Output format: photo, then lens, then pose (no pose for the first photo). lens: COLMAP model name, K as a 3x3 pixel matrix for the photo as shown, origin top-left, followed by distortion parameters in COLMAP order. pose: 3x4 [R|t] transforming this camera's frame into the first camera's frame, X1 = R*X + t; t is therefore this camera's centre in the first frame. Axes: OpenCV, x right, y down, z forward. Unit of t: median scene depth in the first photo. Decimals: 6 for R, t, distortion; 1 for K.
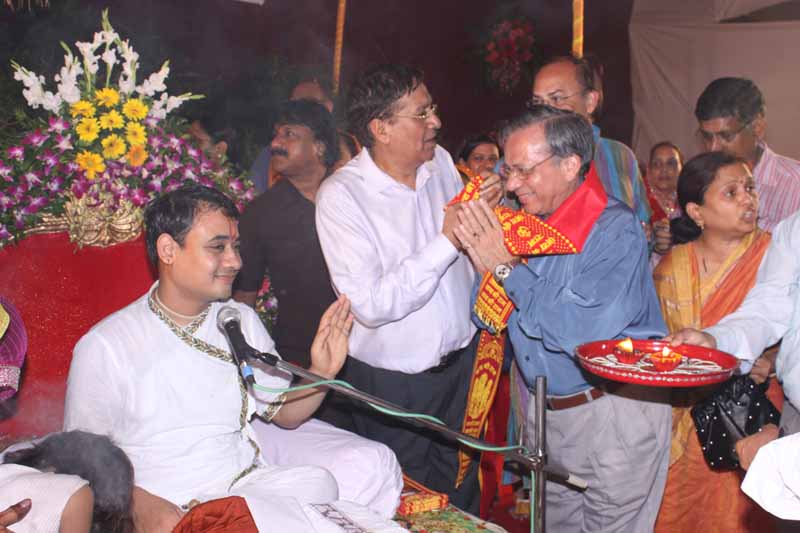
lens RADIAL K [[901.5, 0, 422.4], [0, 901.5, 256.2], [0, 0, 1]] dist [-0.063254, 0.000000]
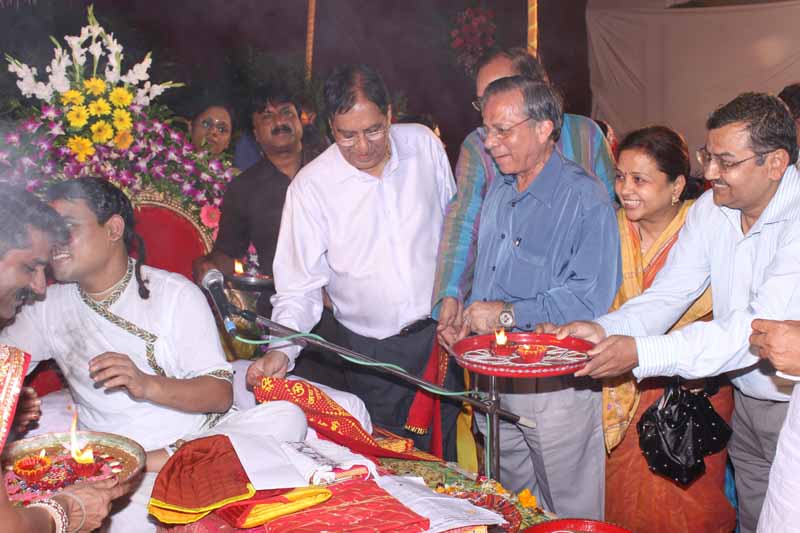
lens RADIAL K [[901.5, 0, 426.2], [0, 901.5, 256.3], [0, 0, 1]] dist [-0.063254, 0.000000]
pose [[0.999538, -0.019587, 0.023227, 0.021262], [0.019234, 0.999697, 0.015344, 0.019874], [-0.023521, -0.014890, 0.999612, -0.098320]]
